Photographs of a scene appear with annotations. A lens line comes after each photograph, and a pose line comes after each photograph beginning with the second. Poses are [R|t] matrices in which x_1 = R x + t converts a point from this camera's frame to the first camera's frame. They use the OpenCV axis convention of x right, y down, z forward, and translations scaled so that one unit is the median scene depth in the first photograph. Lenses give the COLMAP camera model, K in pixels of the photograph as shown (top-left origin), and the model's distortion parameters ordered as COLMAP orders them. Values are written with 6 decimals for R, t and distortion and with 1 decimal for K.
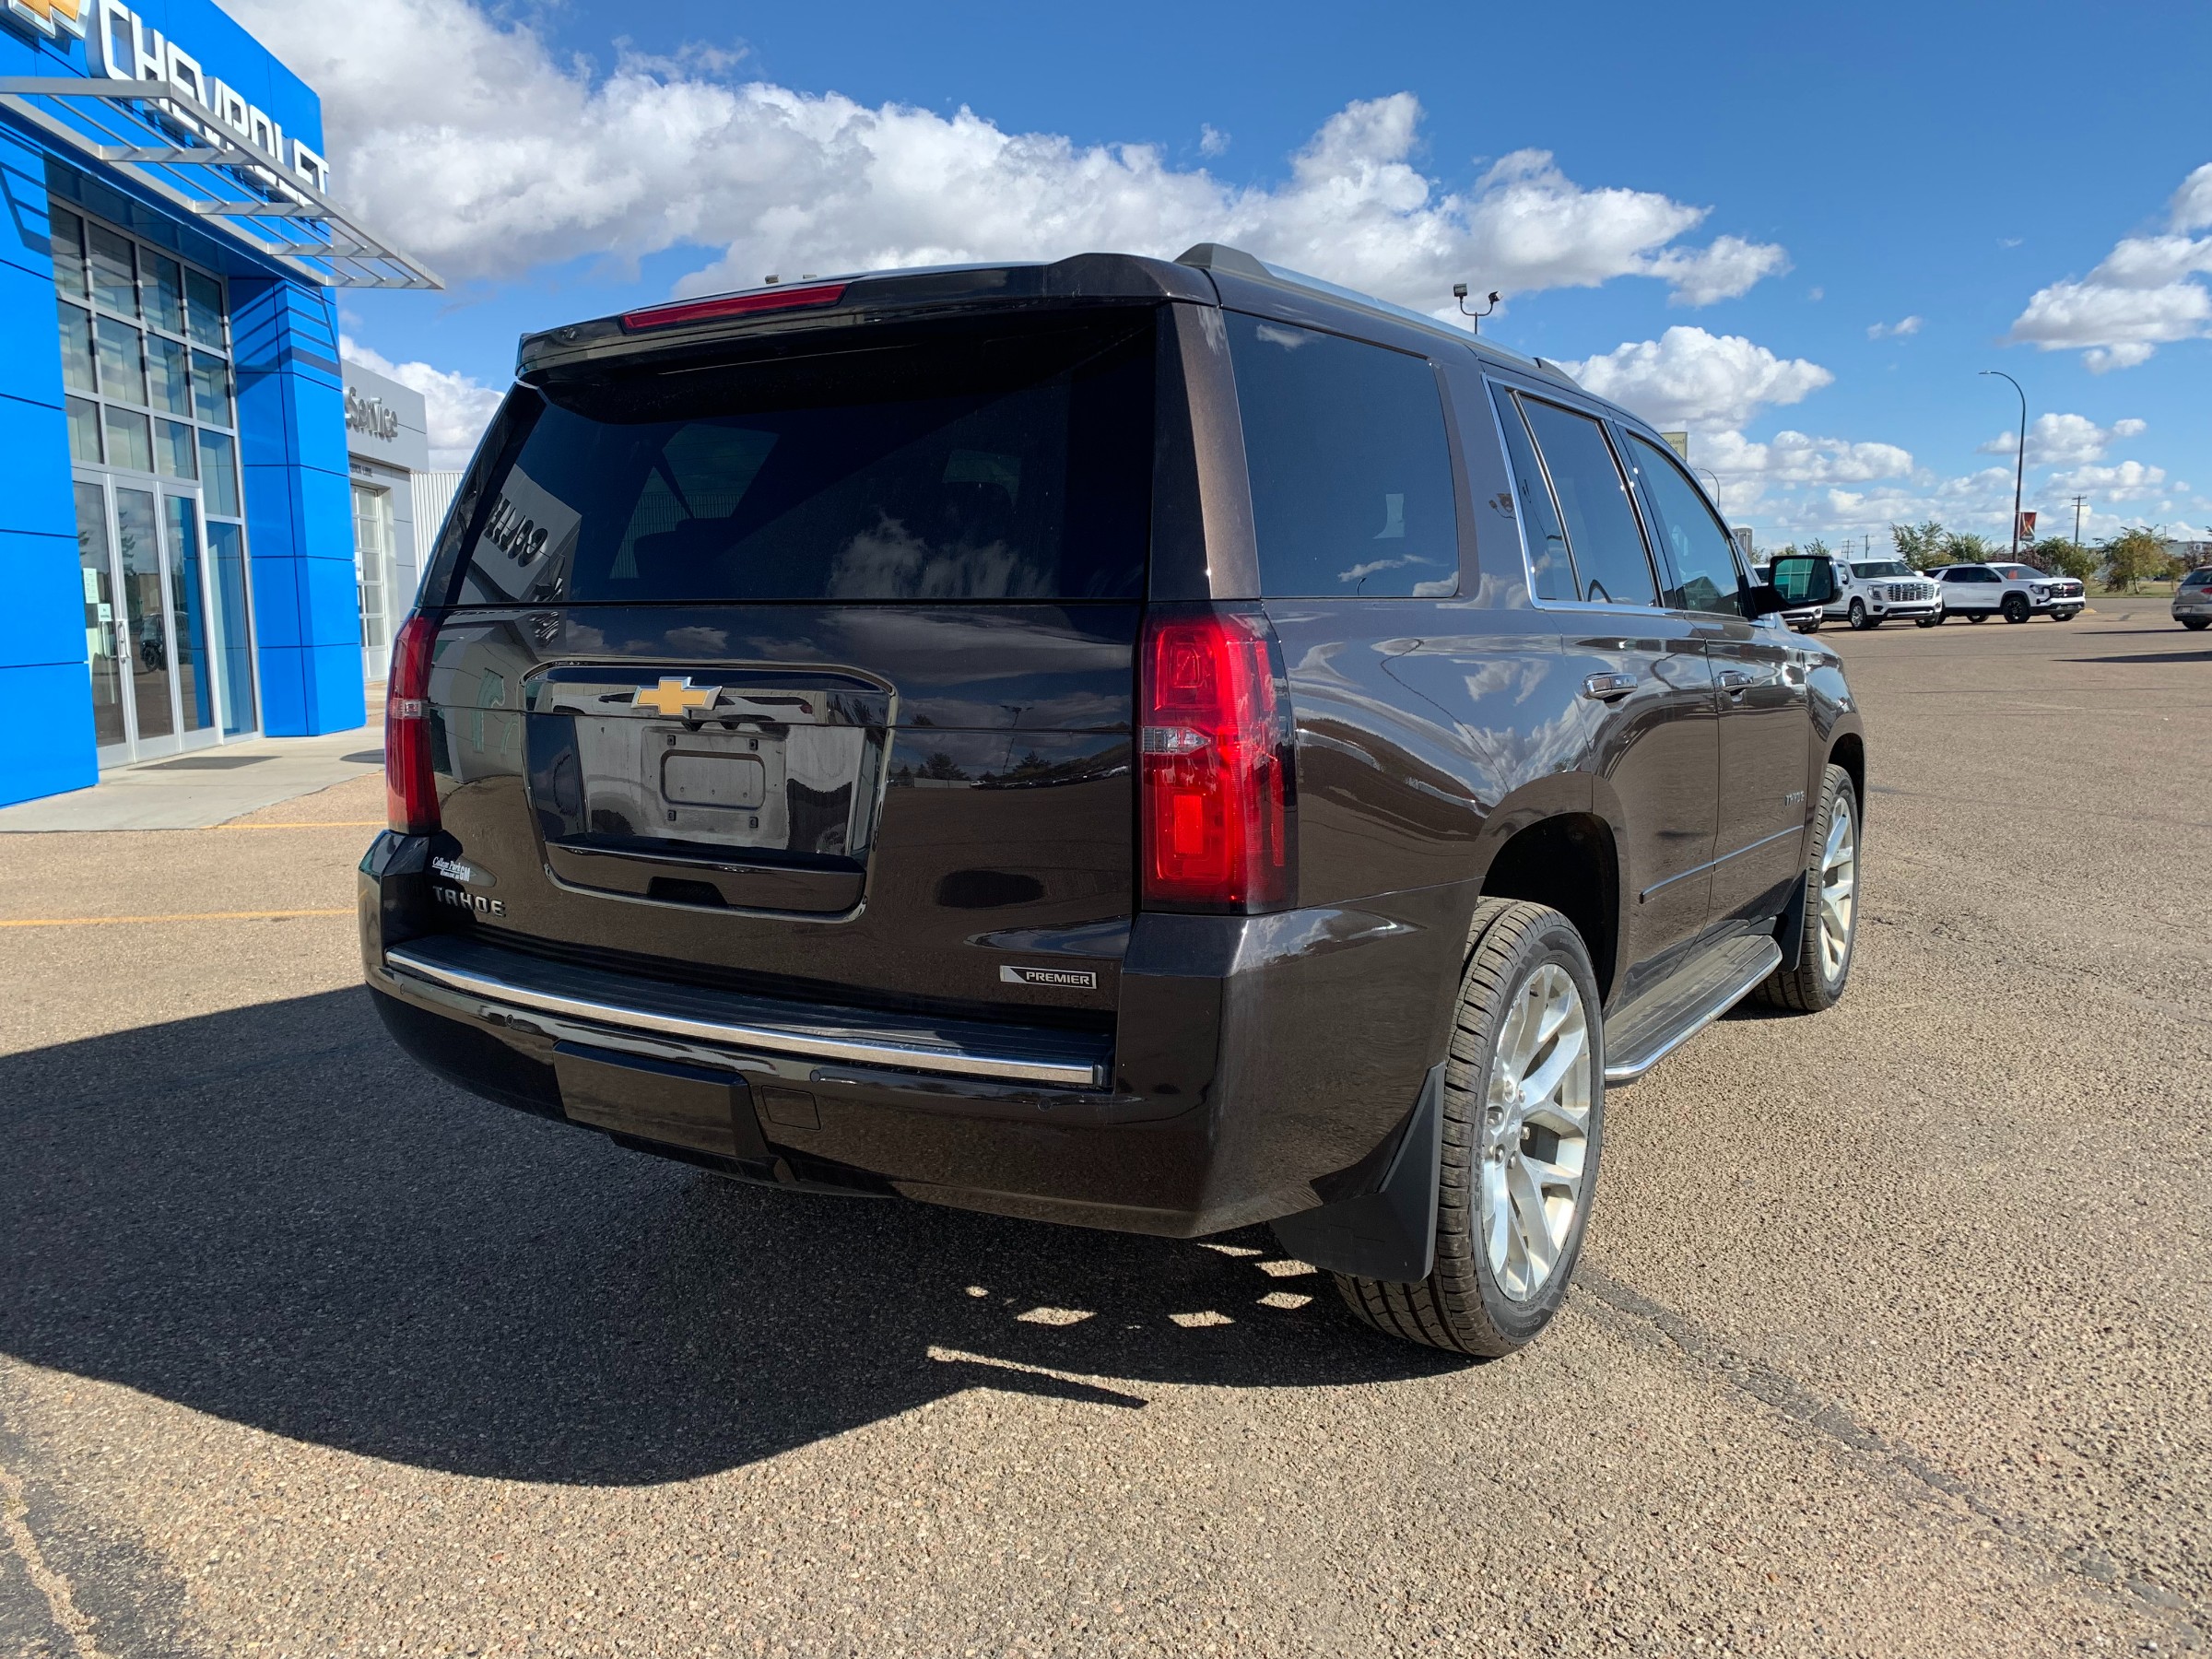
lens RADIAL K [[1688.9, 0, 1087.5], [0, 1688.9, 826.4], [0, 0, 1]] dist [0.007714, -0.002513]
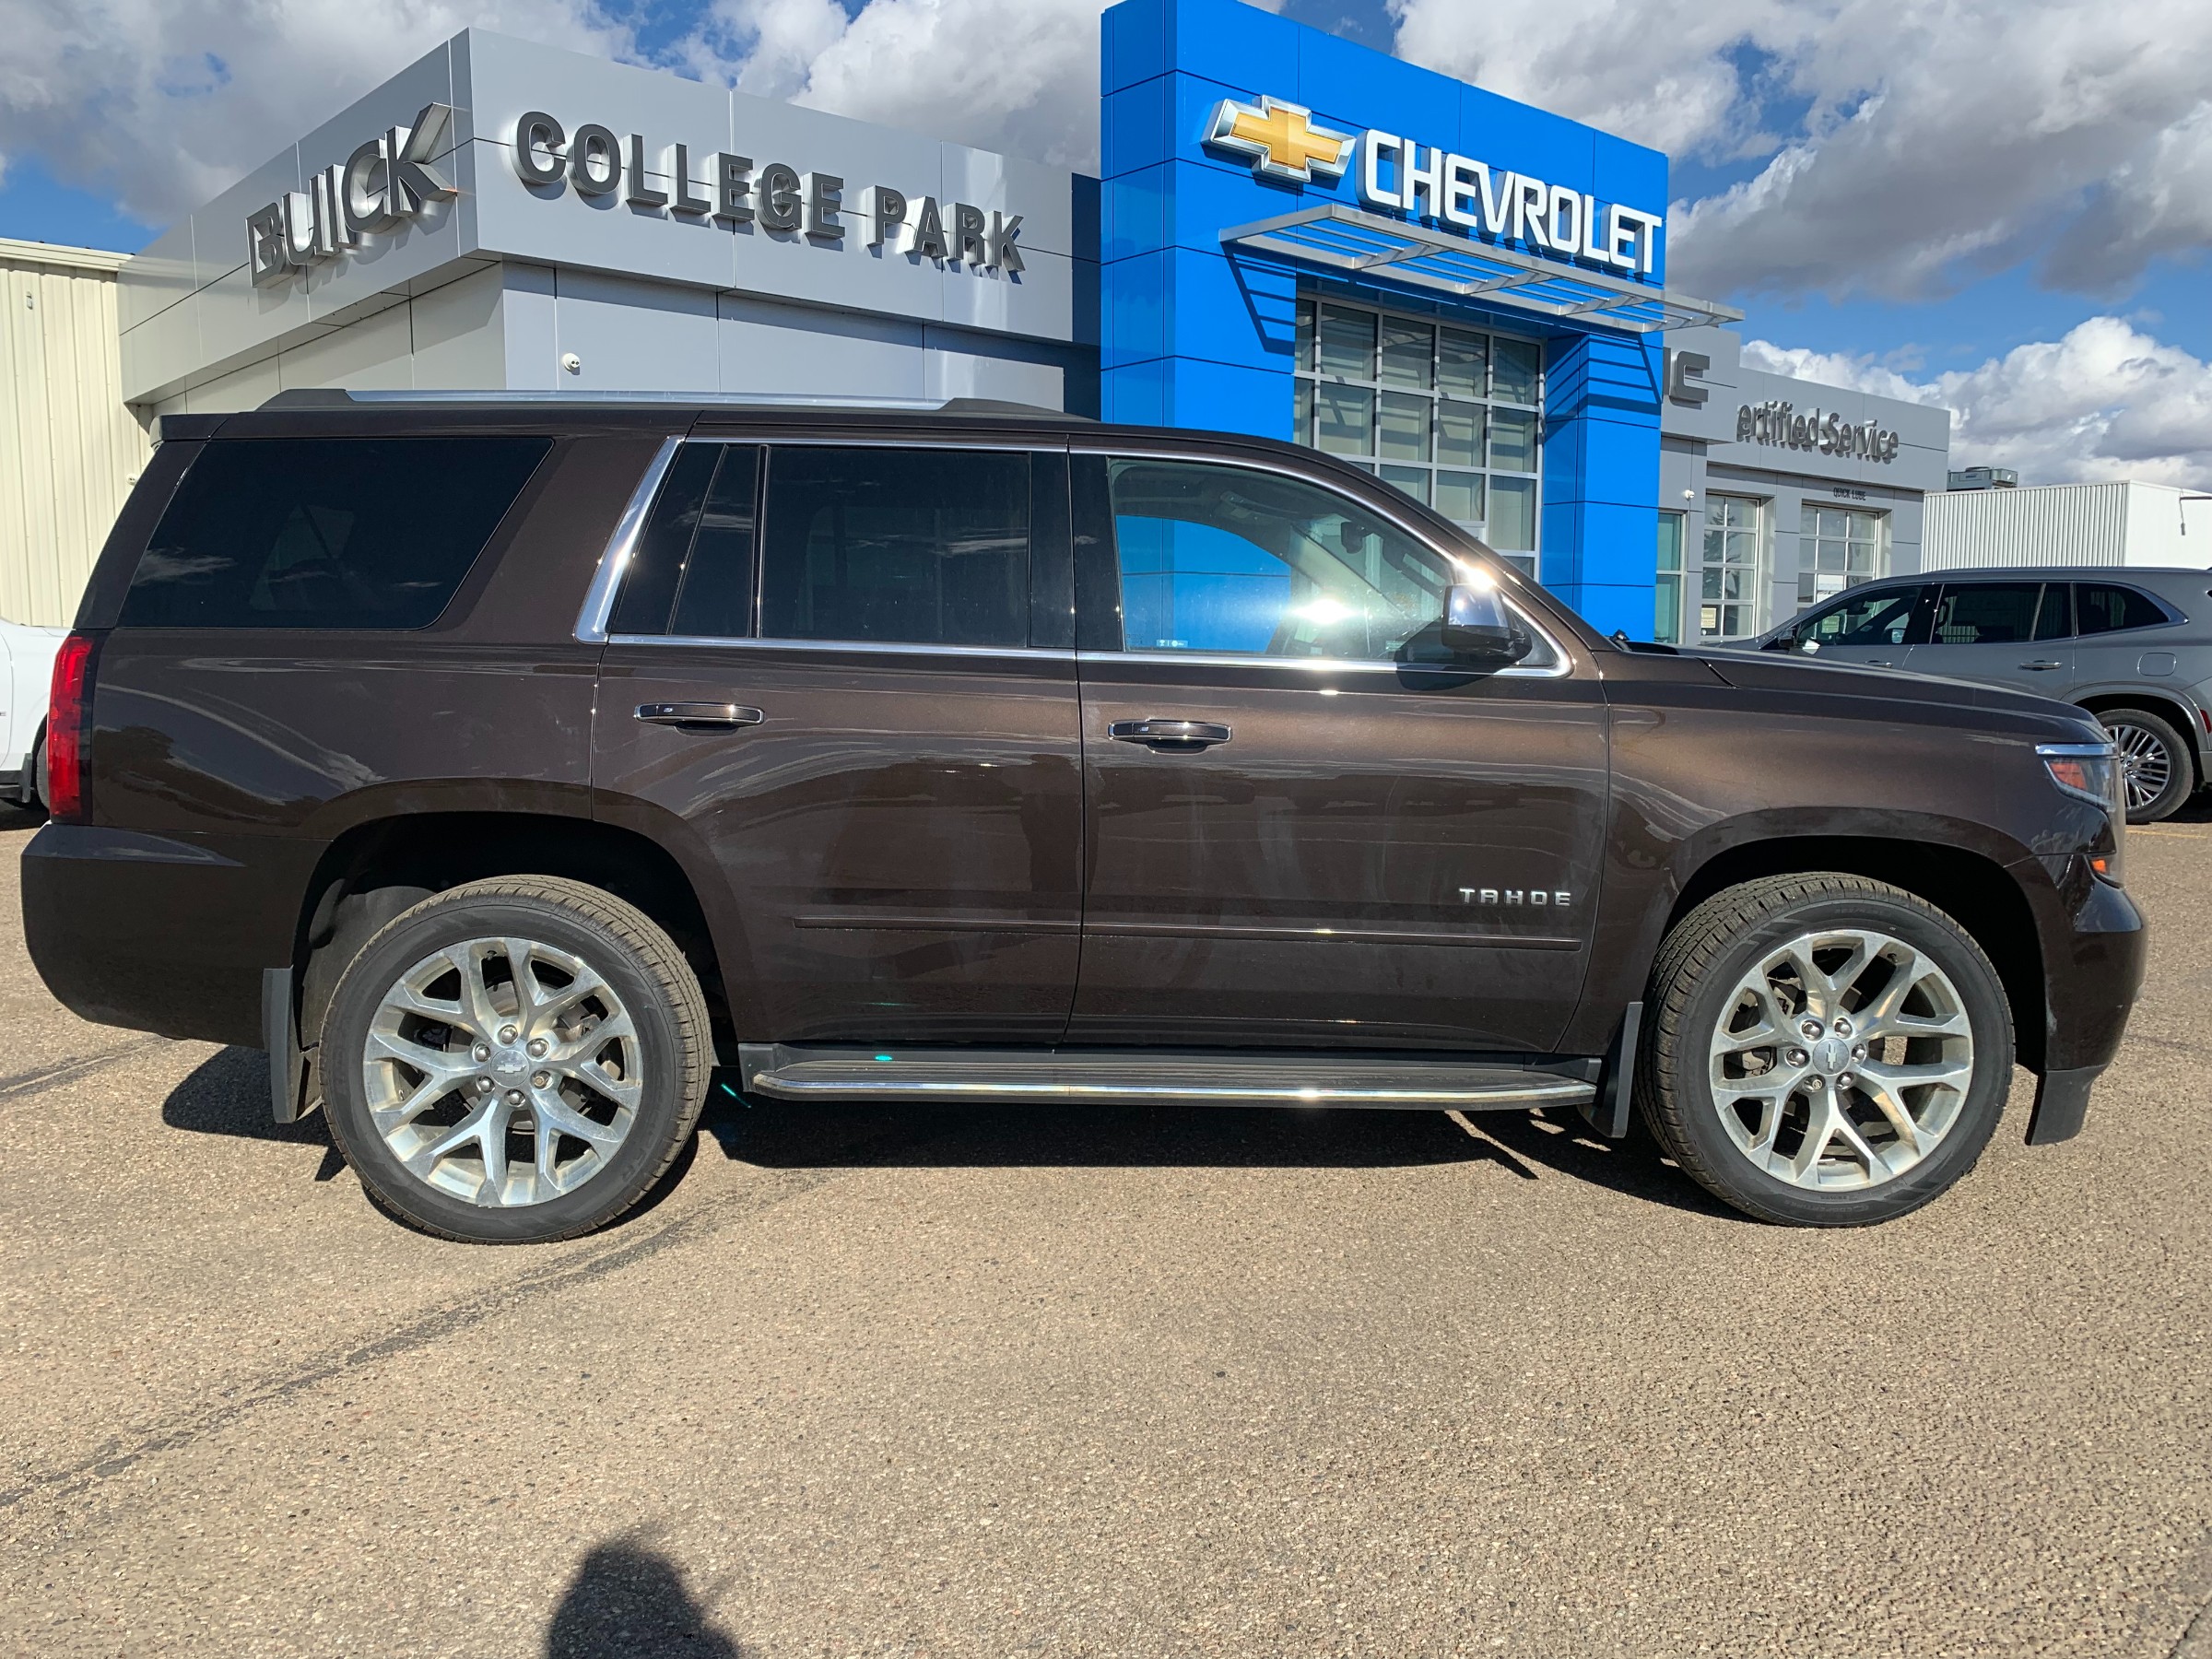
lens RADIAL K [[1688.9, 0, 1087.5], [0, 1688.9, 826.4], [0, 0, 1]] dist [0.007714, -0.002513]
pose [[0.574666, 0.102871, -0.811897, 0.355535], [-0.113149, 0.992528, 0.045670, -0.023450], [0.810528, 0.065621, 0.582012, 0.150812]]
